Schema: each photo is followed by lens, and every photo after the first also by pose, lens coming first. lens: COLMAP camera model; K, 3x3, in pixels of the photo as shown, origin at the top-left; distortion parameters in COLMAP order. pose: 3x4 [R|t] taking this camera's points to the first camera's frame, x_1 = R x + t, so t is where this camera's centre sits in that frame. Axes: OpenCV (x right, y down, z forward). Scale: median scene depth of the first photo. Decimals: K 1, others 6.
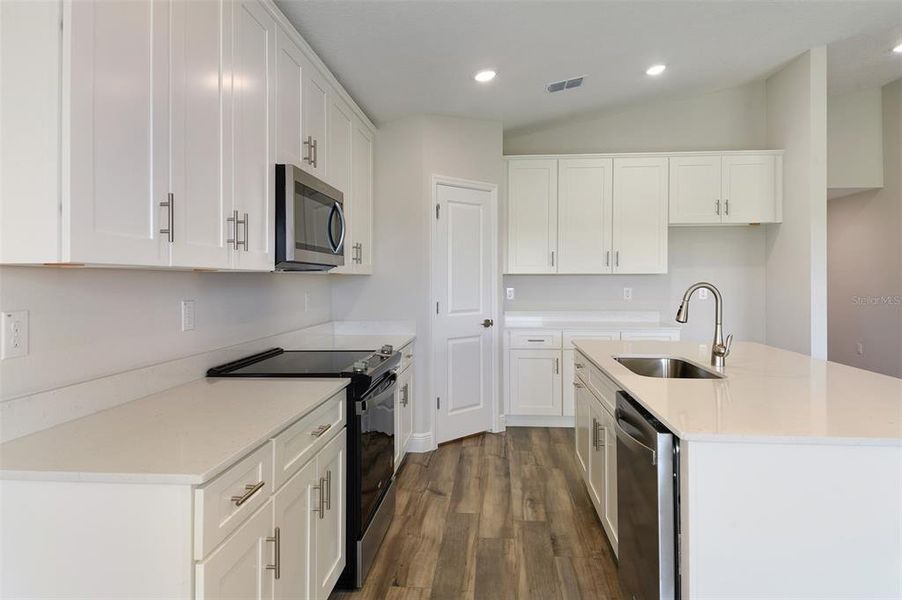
lens RADIAL K [[538.9, 0, 454.5], [0, 538.9, 269.4], [0, 0, 1]] dist [-0.000382, -0.000136]
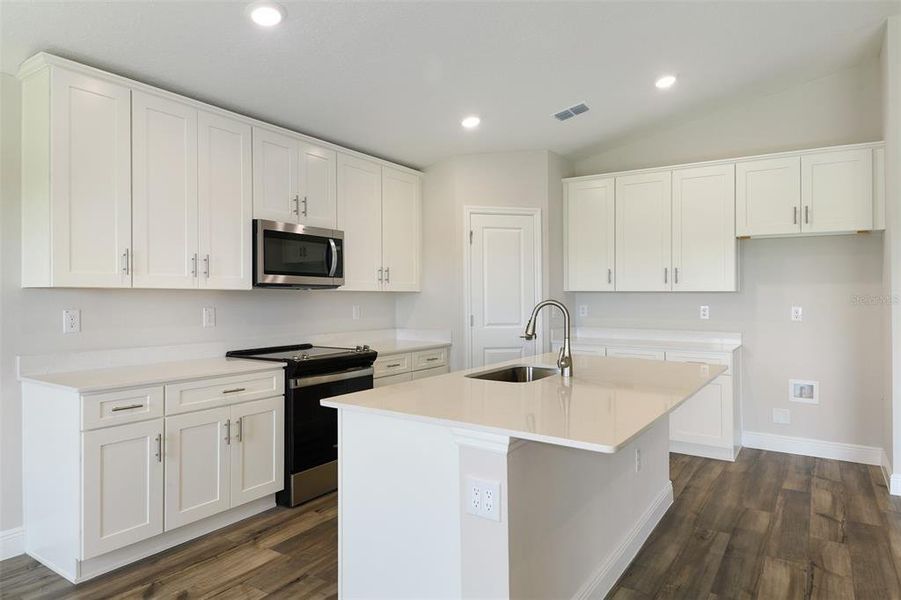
lens RADIAL K [[529.8, 0, 431.5], [0, 529.8, 286.6], [0, 0, 1]] dist [0.000323, -0.001448]
pose [[0.876145, -0.002420, -0.482042, 0.430664], [0.003142, 0.999995, 0.000691, -0.002421], [0.482037, -0.002120, 0.876148, -0.038405]]
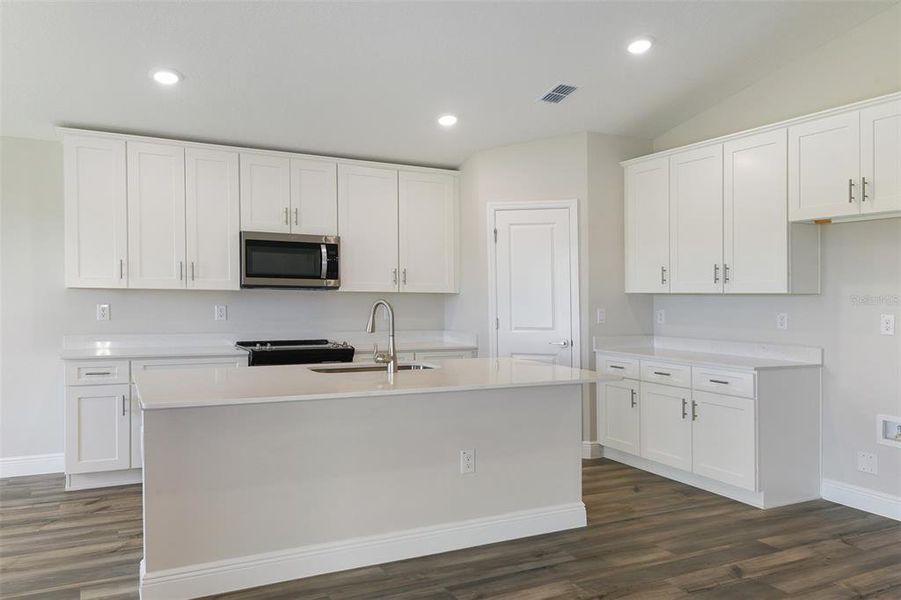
lens RADIAL K [[611.2, 0, 450.5], [0, 611.2, 300.0], [0, 0, 1]] dist [0.005384, 0.000859]
pose [[0.569396, 0.011147, -0.821988, 0.914474], [0.003327, 0.999869, 0.015864, 0.003387], [0.822056, -0.011768, 0.569284, 0.207964]]
